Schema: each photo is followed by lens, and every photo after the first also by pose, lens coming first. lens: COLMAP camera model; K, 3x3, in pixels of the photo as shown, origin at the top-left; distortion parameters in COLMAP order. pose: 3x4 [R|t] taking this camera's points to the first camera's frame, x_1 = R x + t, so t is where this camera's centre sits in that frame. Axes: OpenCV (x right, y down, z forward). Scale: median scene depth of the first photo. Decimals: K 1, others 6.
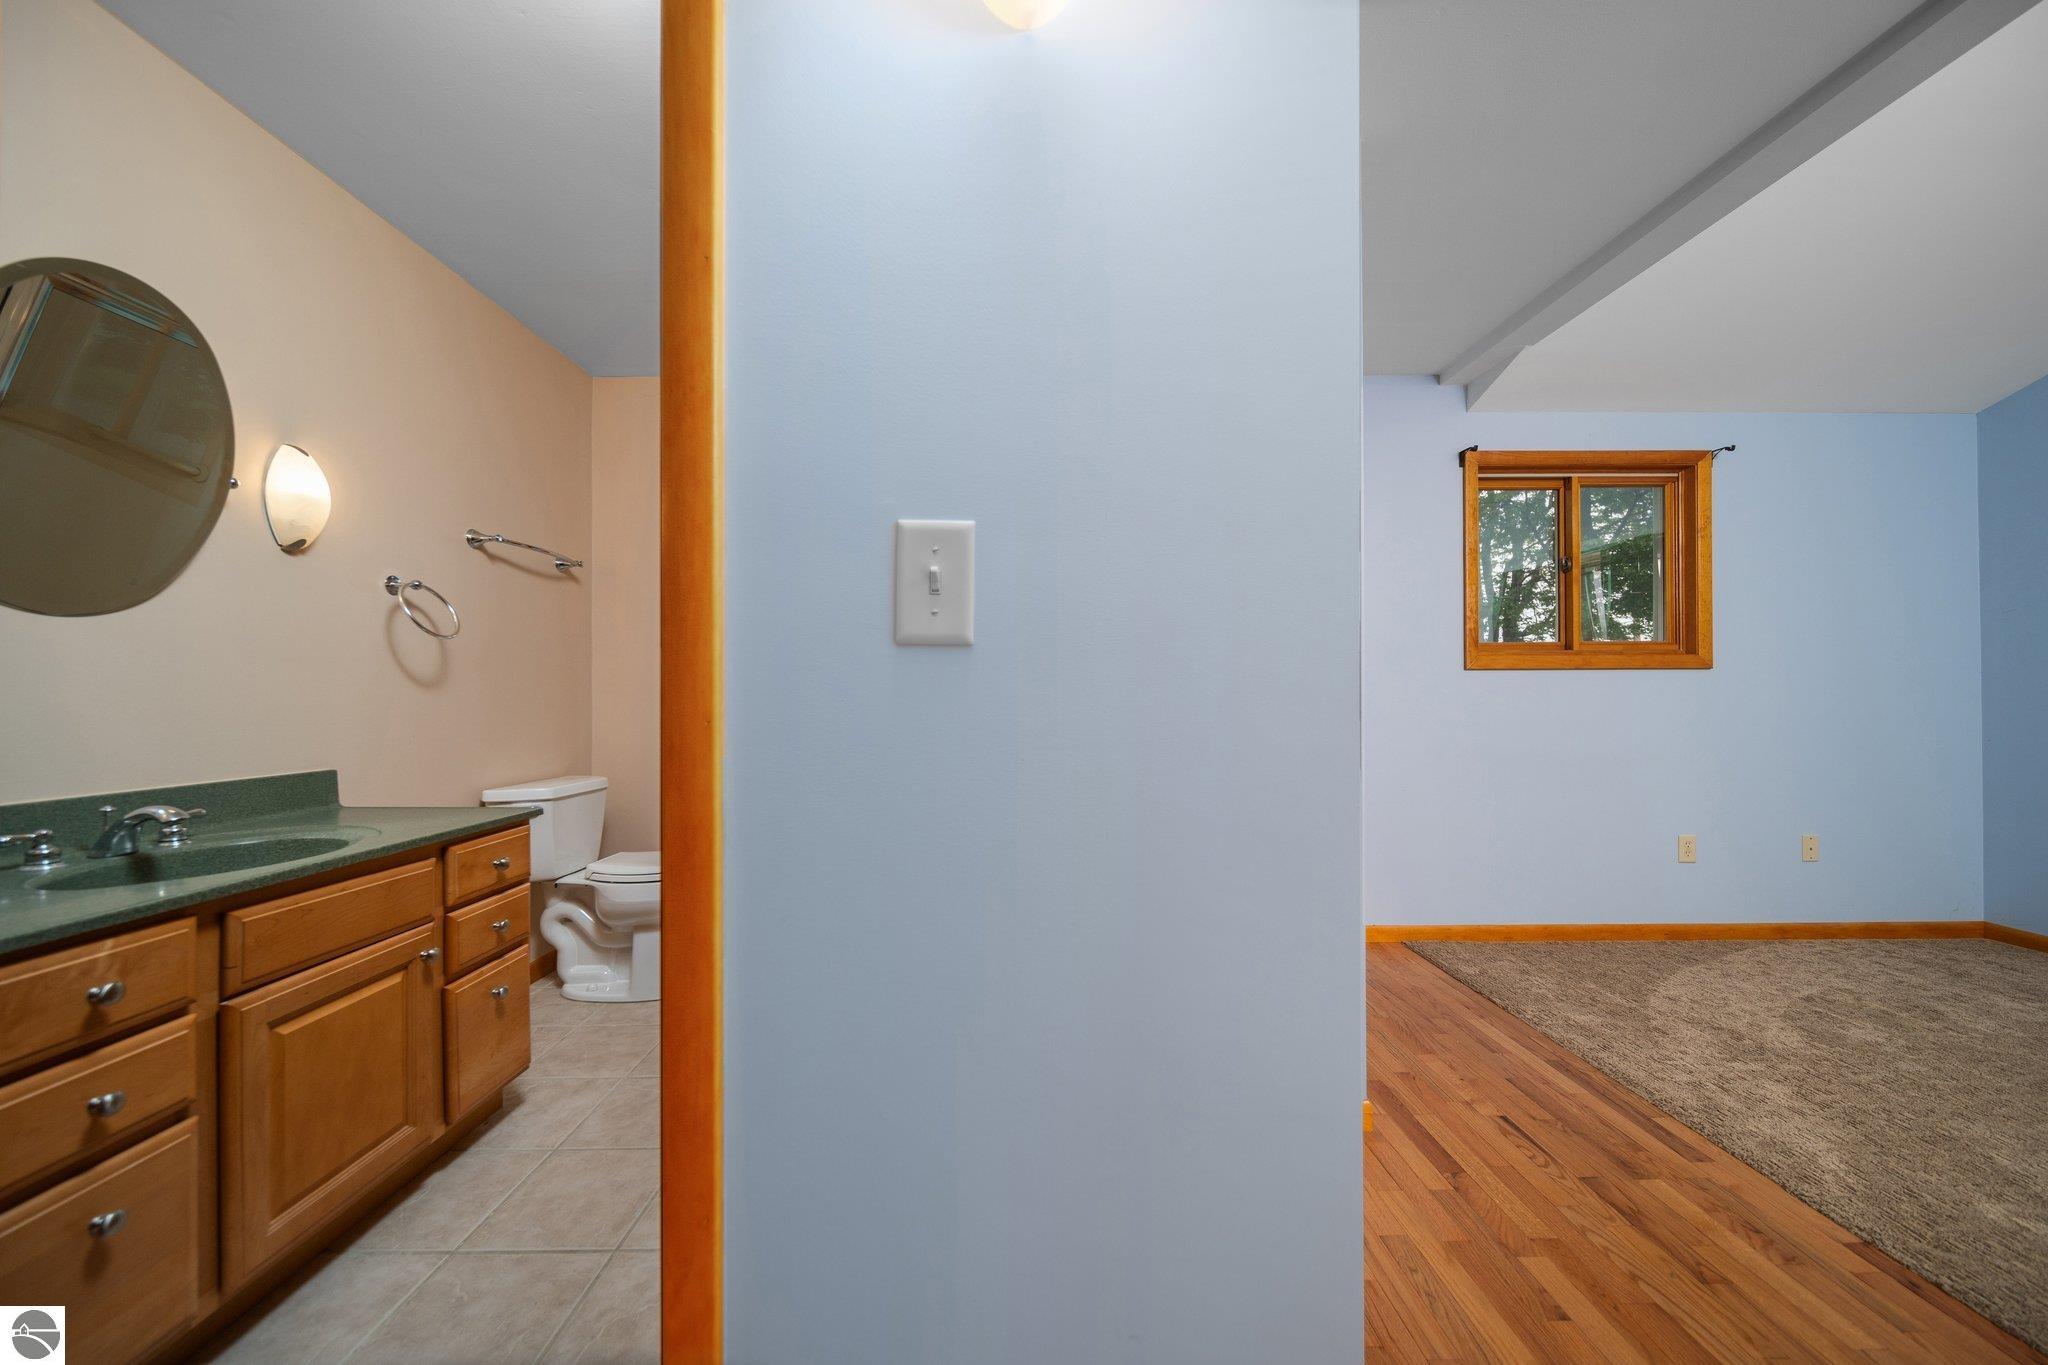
lens RADIAL K [[719.2, 0, 1018.2], [0, 719.2, 691.0], [0, 0, 1]] dist [0.000364, -0.001699]
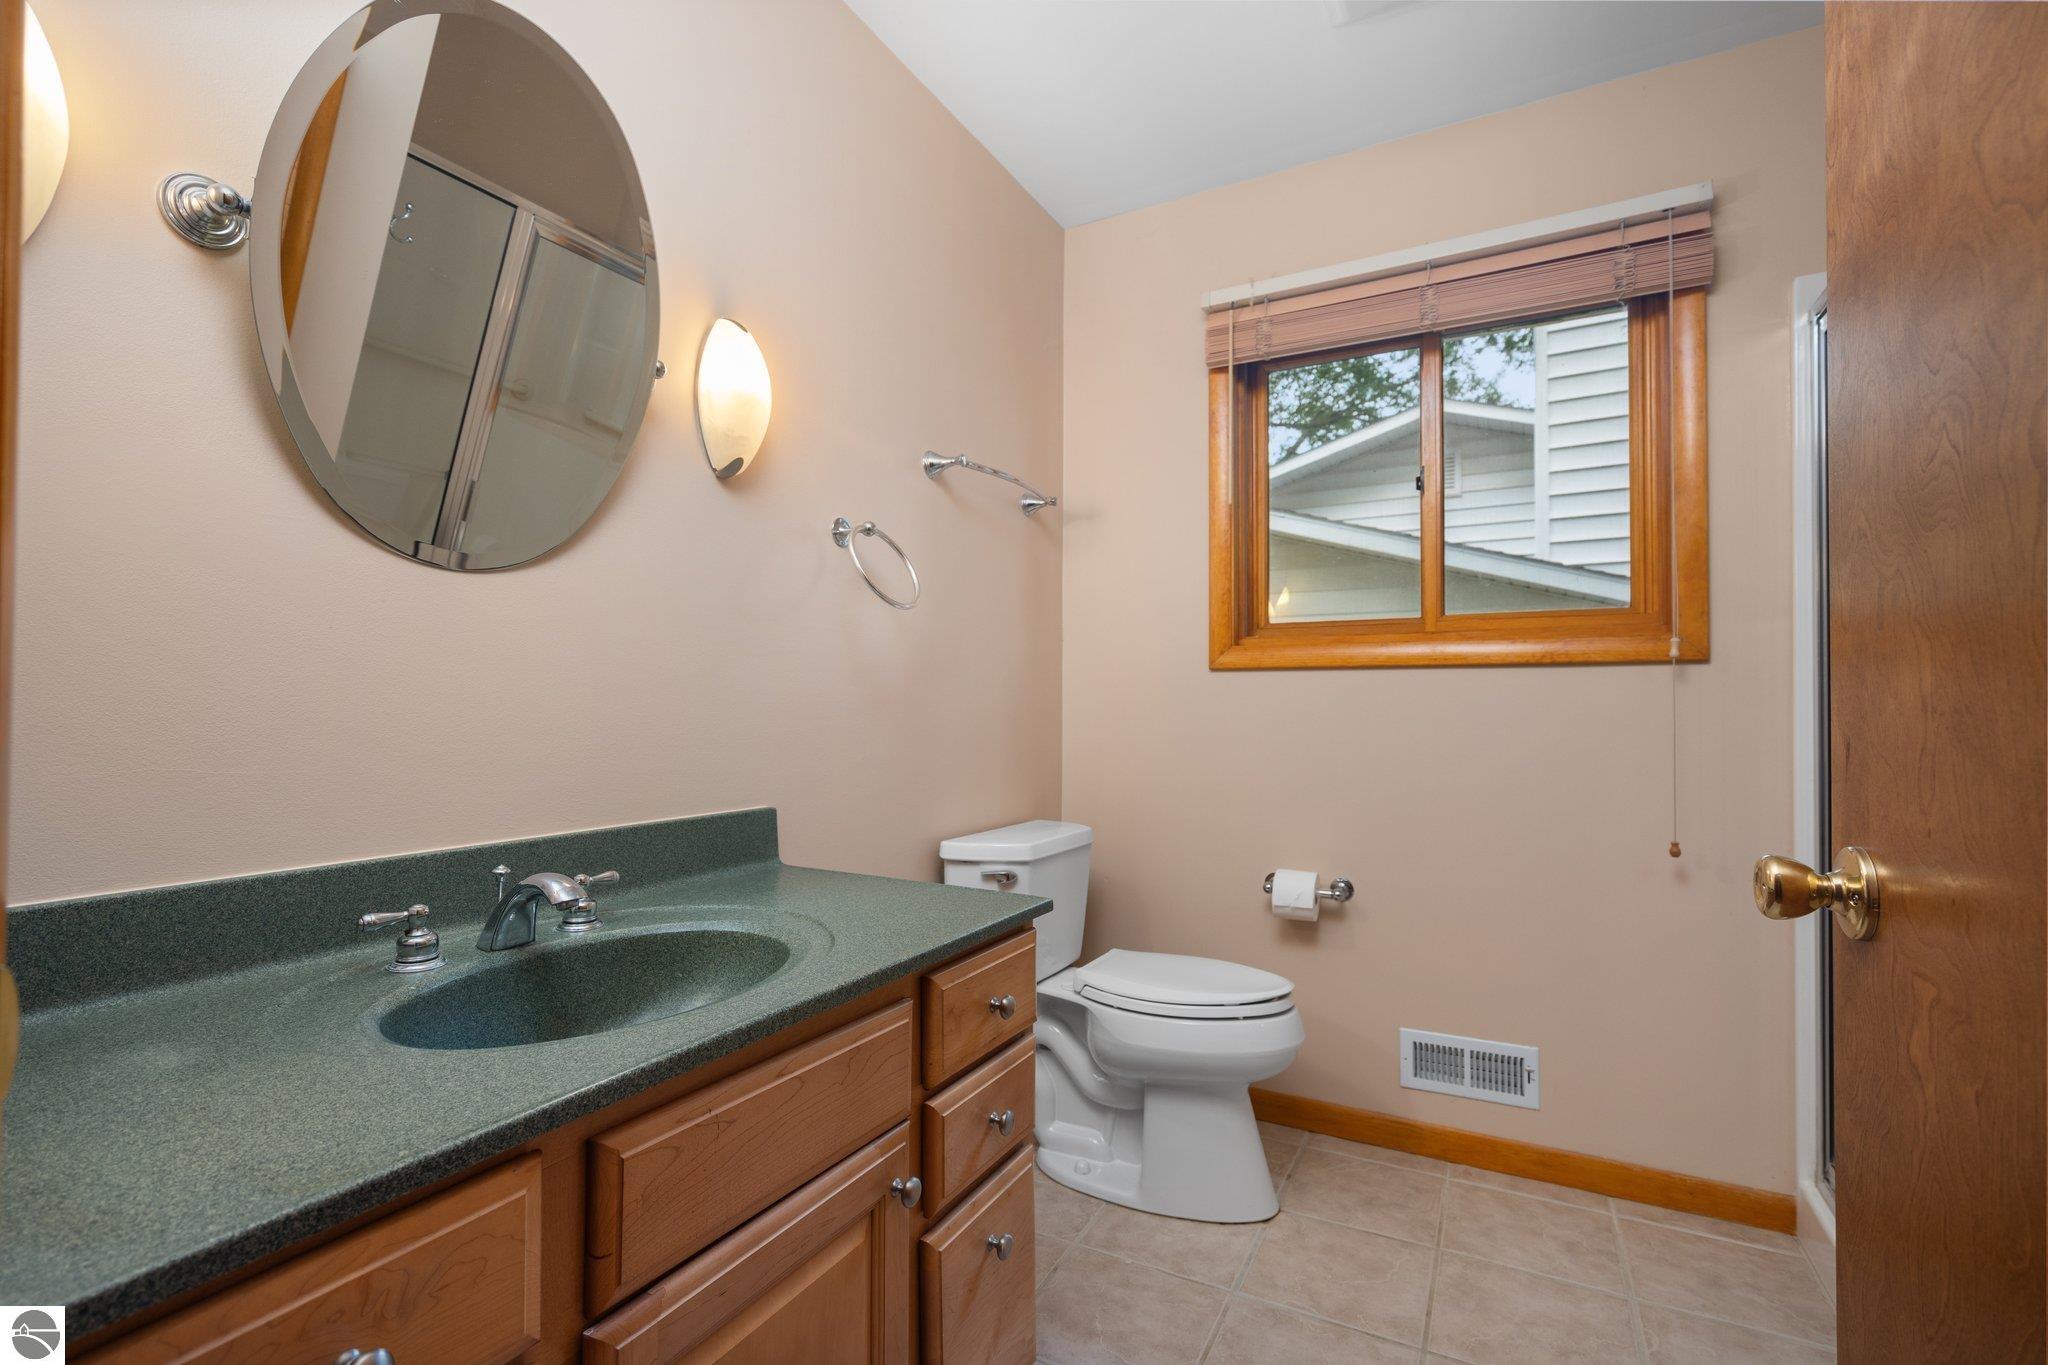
lens RADIAL K [[921.5, 0, 1016.6], [0, 921.5, 693.4], [0, 0, 1]] dist [-0.000909, 0.000419]
pose [[0.874177, 0.002167, -0.485602, -0.370751], [-0.005073, 0.999976, -0.004669, 0.007421], [0.485581, 0.006544, 0.874167, 0.394858]]
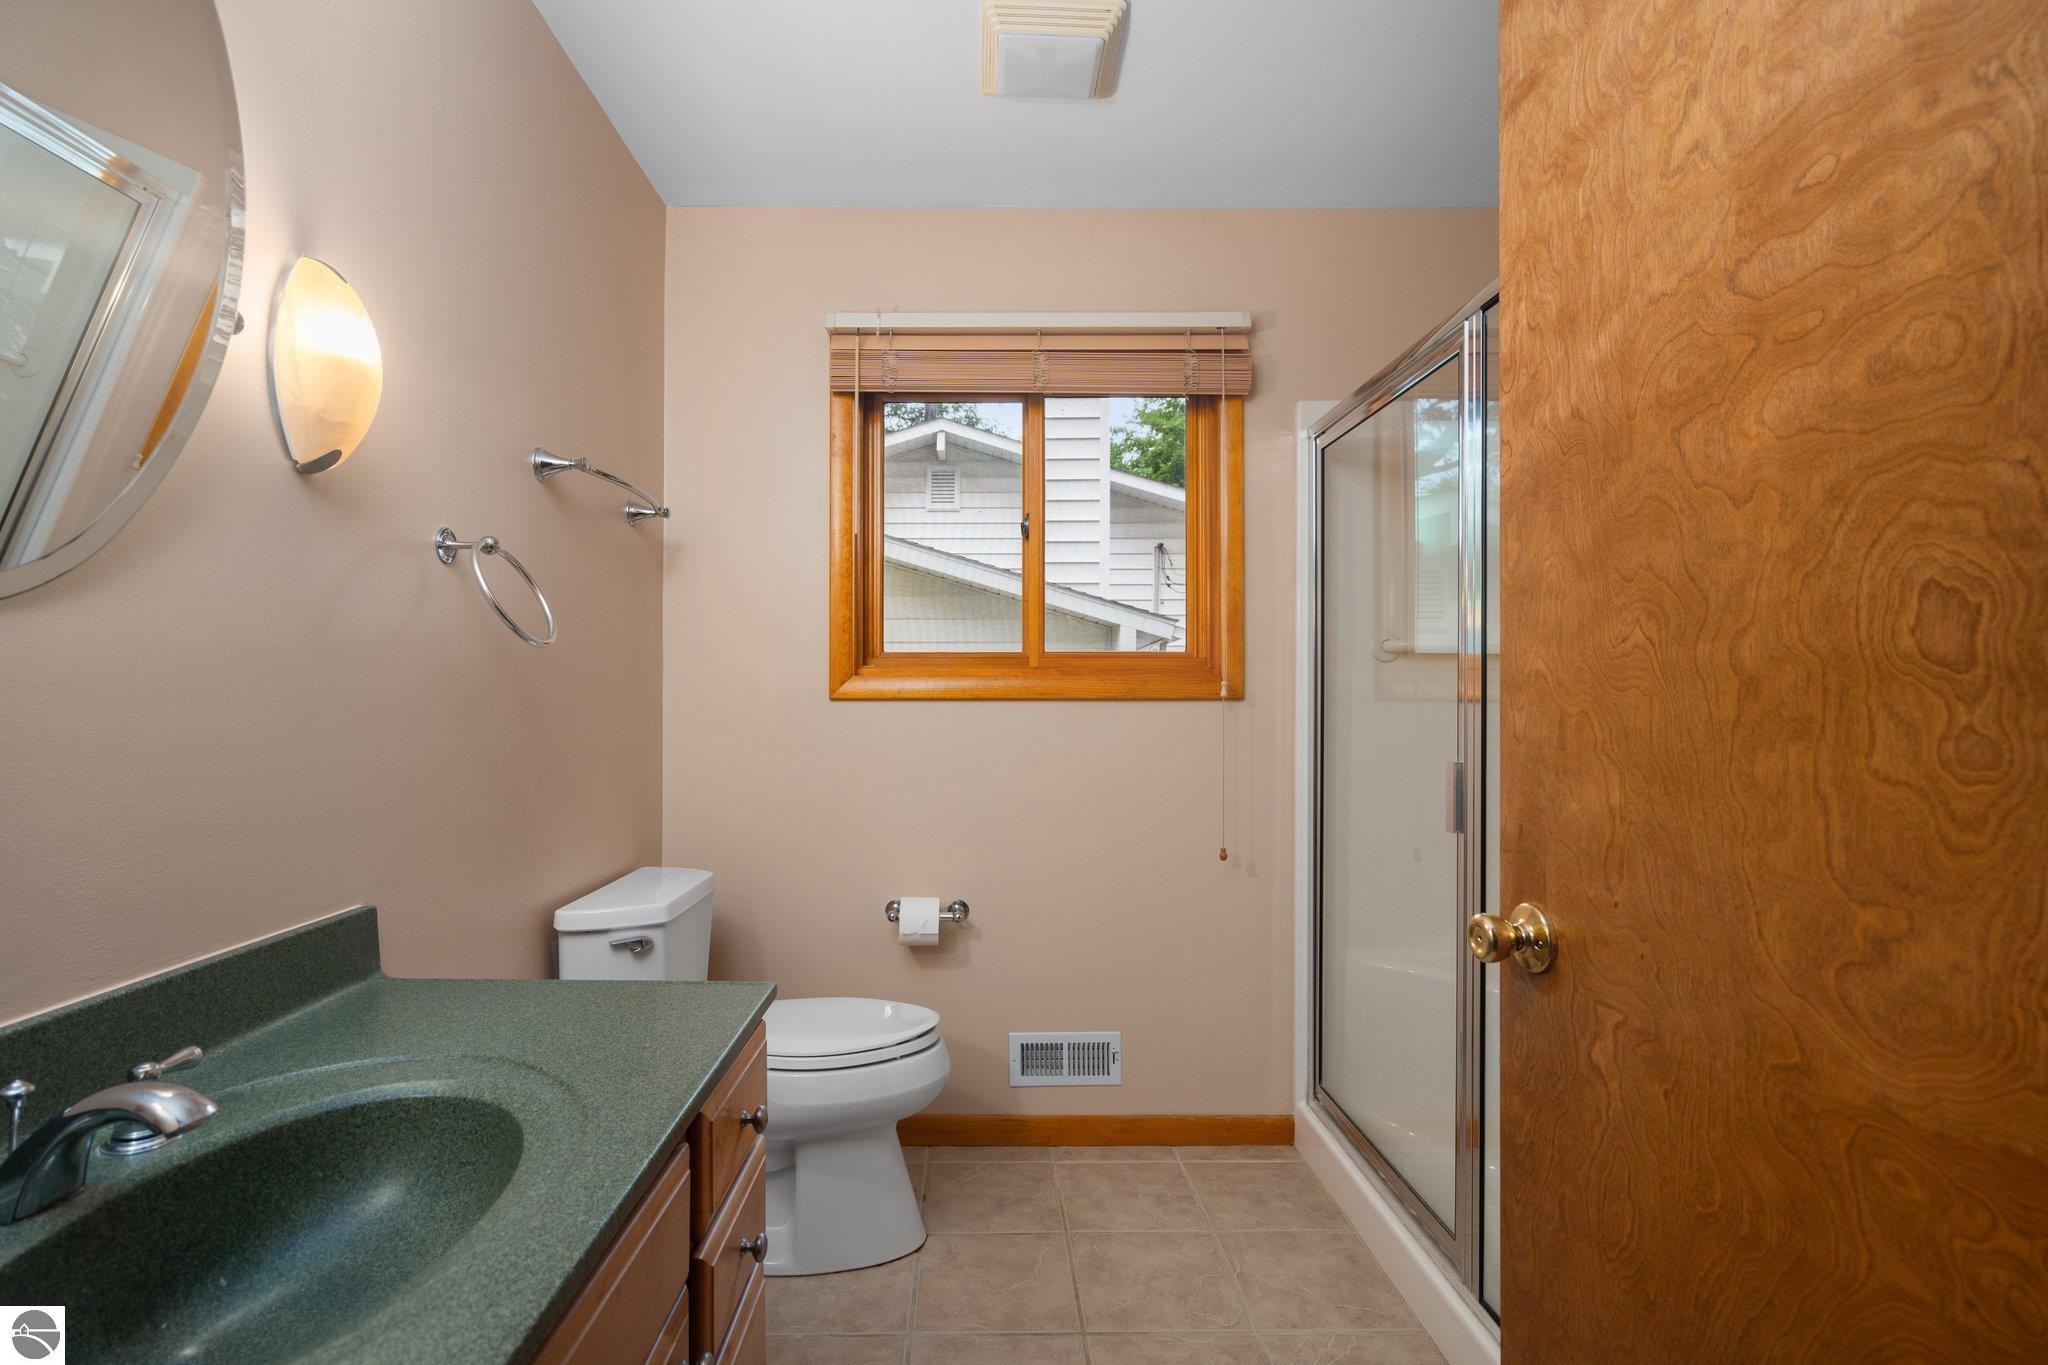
lens RADIAL K [[937.0, 0, 986.7], [0, 937.0, 697.7], [0, 0, 1]] dist [-0.000615, 0.000435]
pose [[0.999957, 0.007119, -0.005900, -0.558991], [-0.007084, 0.999957, 0.005985, -0.050356], [0.005942, -0.005943, 0.999965, 0.367425]]
